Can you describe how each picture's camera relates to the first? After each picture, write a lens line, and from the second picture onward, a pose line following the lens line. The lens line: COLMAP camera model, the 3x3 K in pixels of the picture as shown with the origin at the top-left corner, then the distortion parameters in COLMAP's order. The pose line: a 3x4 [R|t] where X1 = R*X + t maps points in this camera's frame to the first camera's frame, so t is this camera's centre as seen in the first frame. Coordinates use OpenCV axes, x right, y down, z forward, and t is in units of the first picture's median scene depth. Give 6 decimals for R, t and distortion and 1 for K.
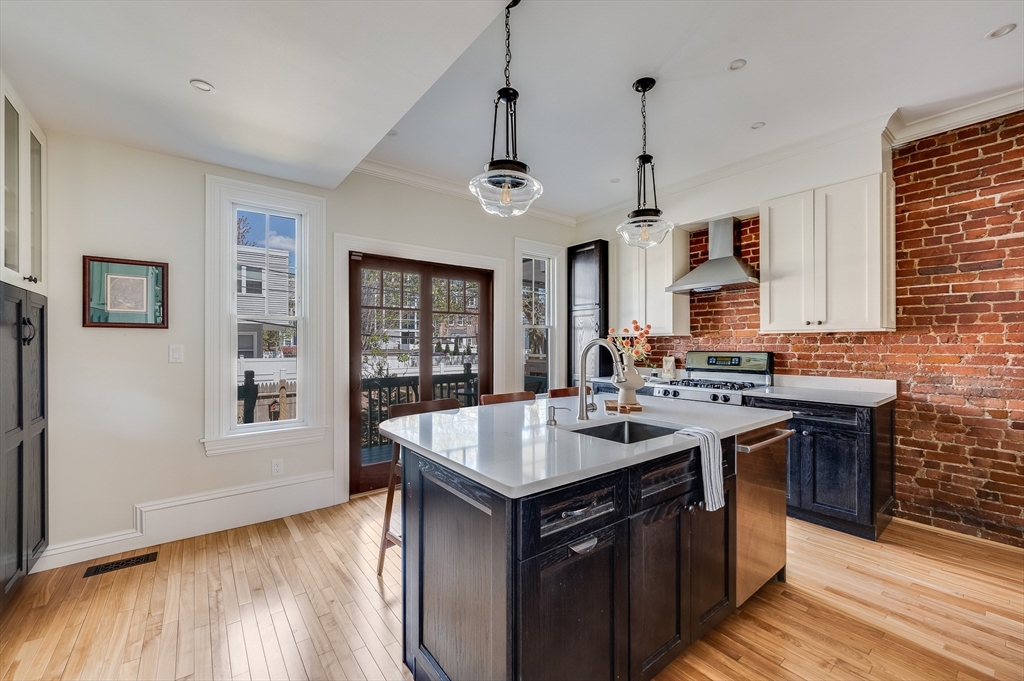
lens RADIAL K [[414.3, 0, 509.1], [0, 414.3, 343.3], [0, 0, 1]] dist [0.001872, -0.000023]
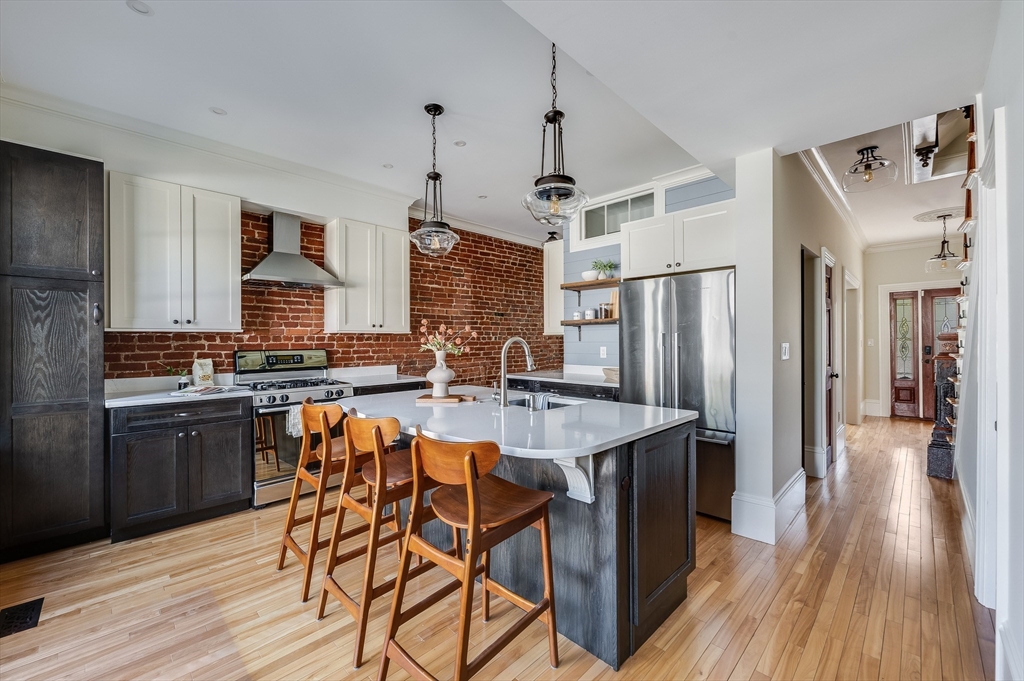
lens RADIAL K [[414.3, 0, 507.3], [0, 414.3, 339.9], [0, 0, 1]] dist [0.001872, -0.000023]
pose [[-0.126540, 0.007244, 0.991935, -0.589755], [0.005777, 0.999962, -0.006565, 0.007058], [-0.991945, 0.004900, -0.126577, 0.706271]]
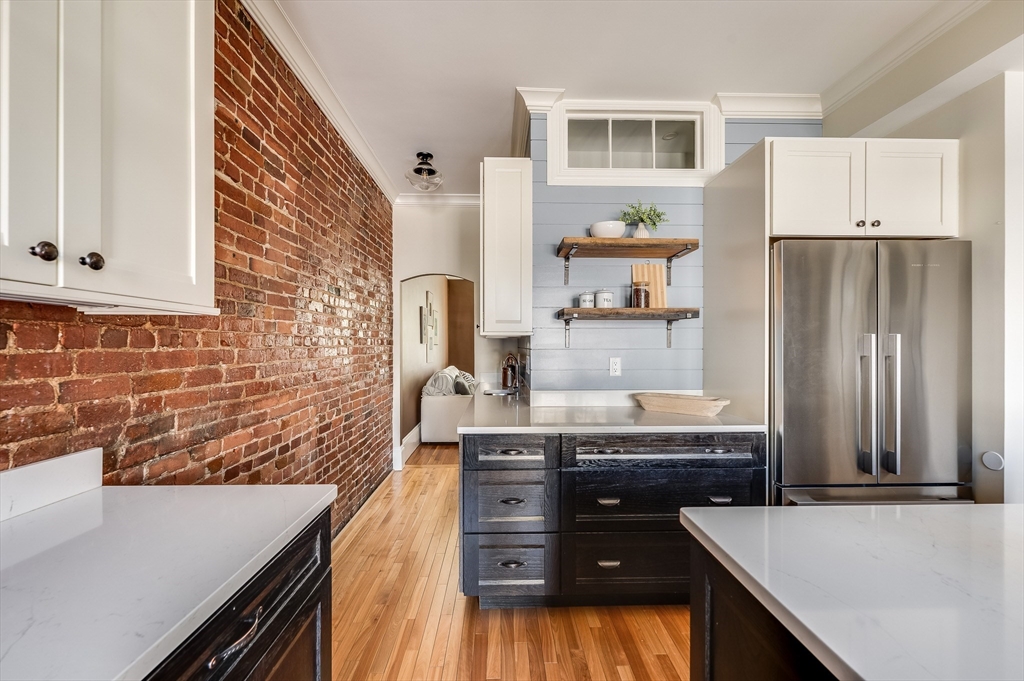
lens RADIAL K [[409.9, 0, 506.7], [0, 409.9, 346.3], [0, 0, 1]] dist [-0.006274, 0.000603]
pose [[-0.810704, 0.005909, 0.585426, 0.387736], [0.006033, 0.999980, -0.001739, 0.002215], [-0.585425, 0.002122, -0.810724, 0.971965]]
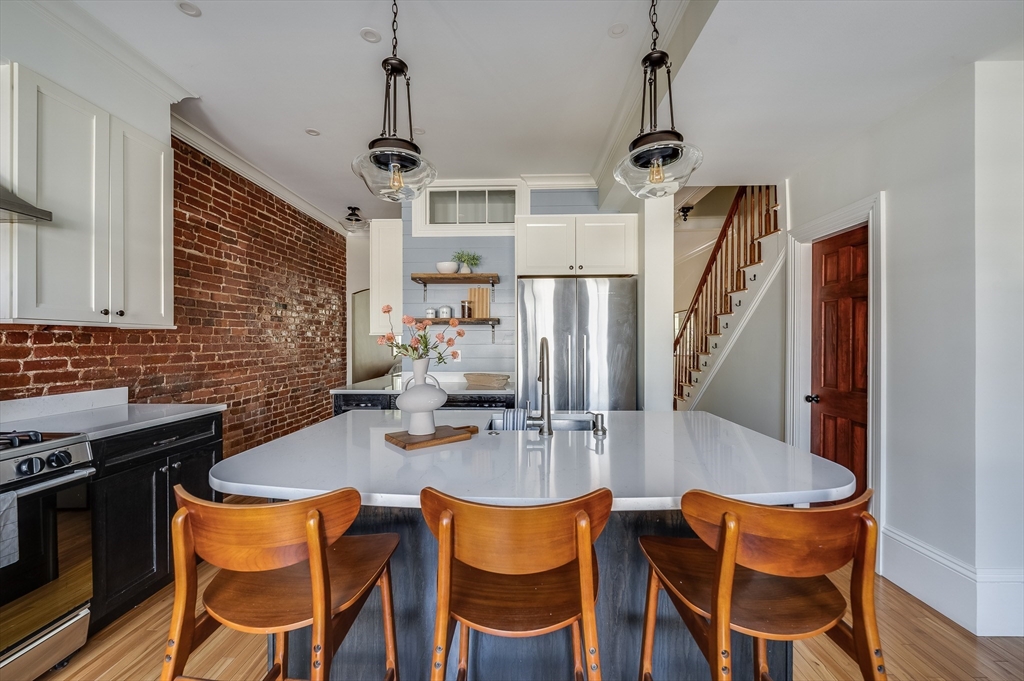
lens RADIAL K [[409.9, 0, 511.1], [0, 409.9, 343.0], [0, 0, 1]] dist [-0.006274, 0.000603]
pose [[-0.774494, 0.005092, 0.632561, -0.172110], [0.005632, 0.999983, -0.001155, 0.005051], [-0.632556, 0.002668, -0.774510, 1.031436]]
